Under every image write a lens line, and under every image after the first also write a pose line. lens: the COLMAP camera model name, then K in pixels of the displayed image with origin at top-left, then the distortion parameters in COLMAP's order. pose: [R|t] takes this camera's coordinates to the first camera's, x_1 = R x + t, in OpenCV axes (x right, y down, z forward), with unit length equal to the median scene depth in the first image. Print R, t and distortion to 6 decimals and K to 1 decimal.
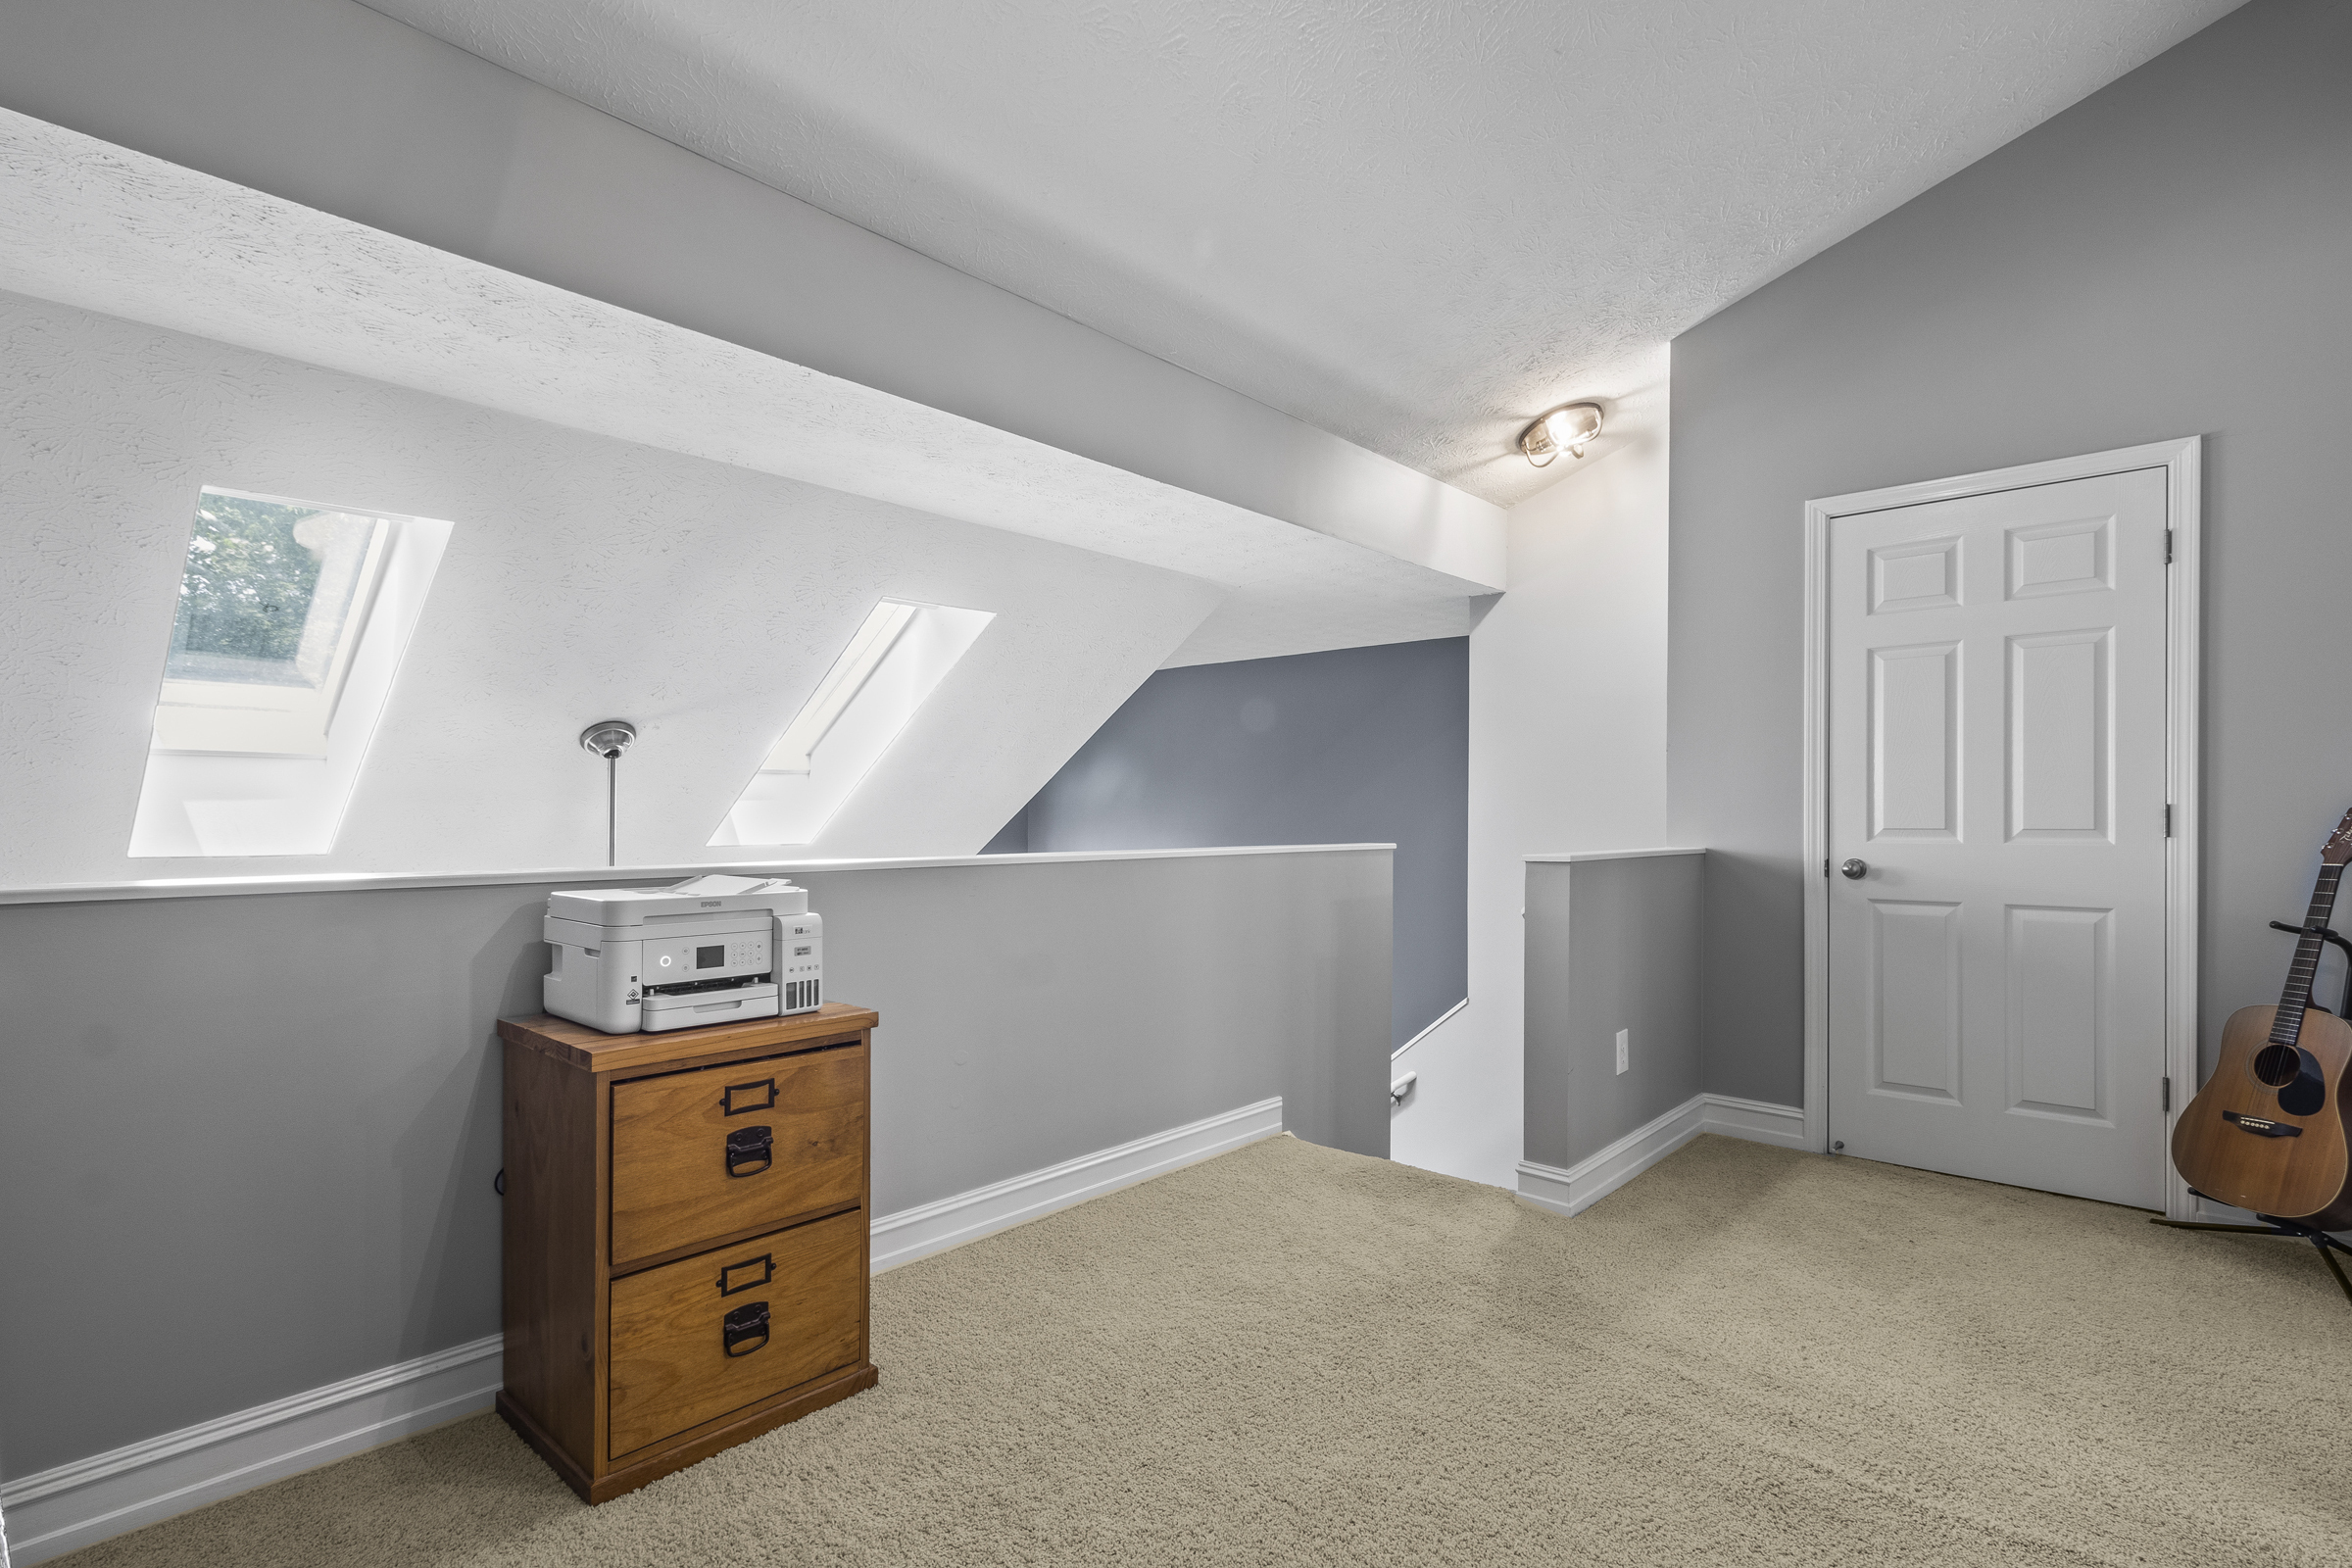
lens RADIAL K [[1113.0, 0, 1175.0], [0, 1113.0, 807.2], [0, 0, 1]] dist [-0.001665, 0.000249]
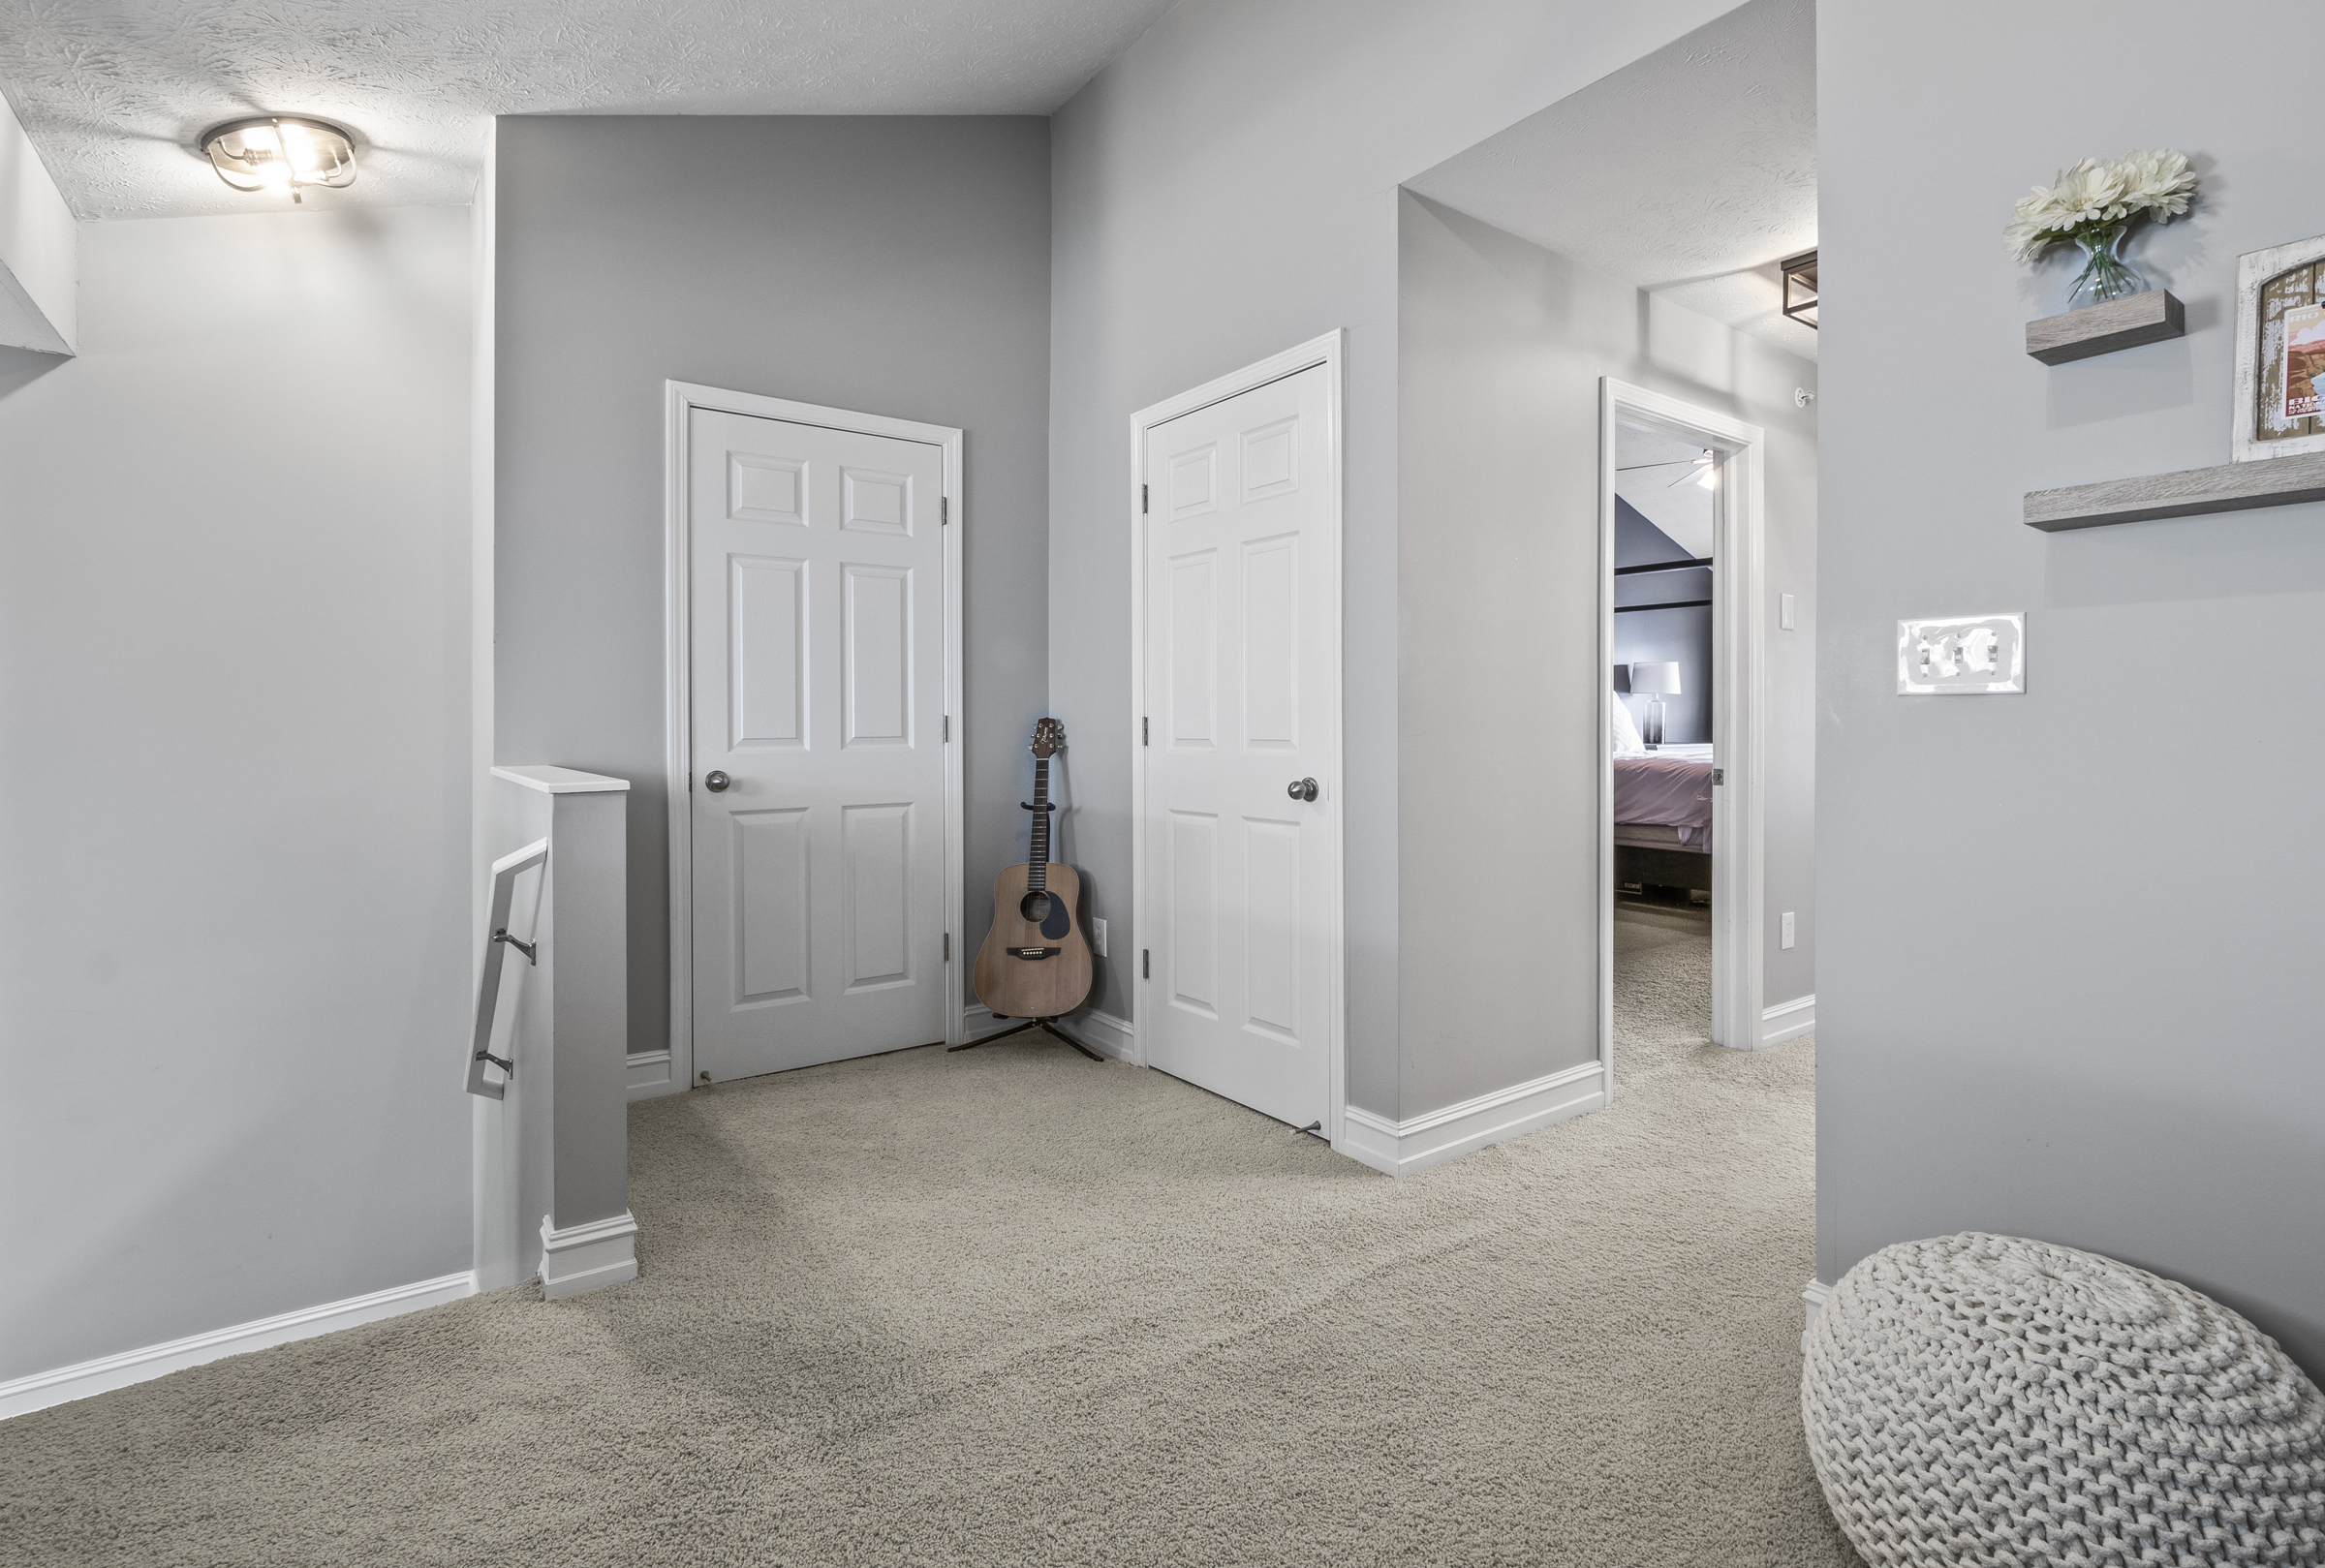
lens RADIAL K [[1100.1, 0, 1144.7], [0, 1100.1, 723.6], [0, 0, 1]] dist [-0.001665, 0.000249]
pose [[0.214181, 0.001773, 0.976792, -0.261914], [-0.004174, 0.999991, -0.000900, 0.005826], [-0.976785, -0.003885, 0.214187, 0.493813]]
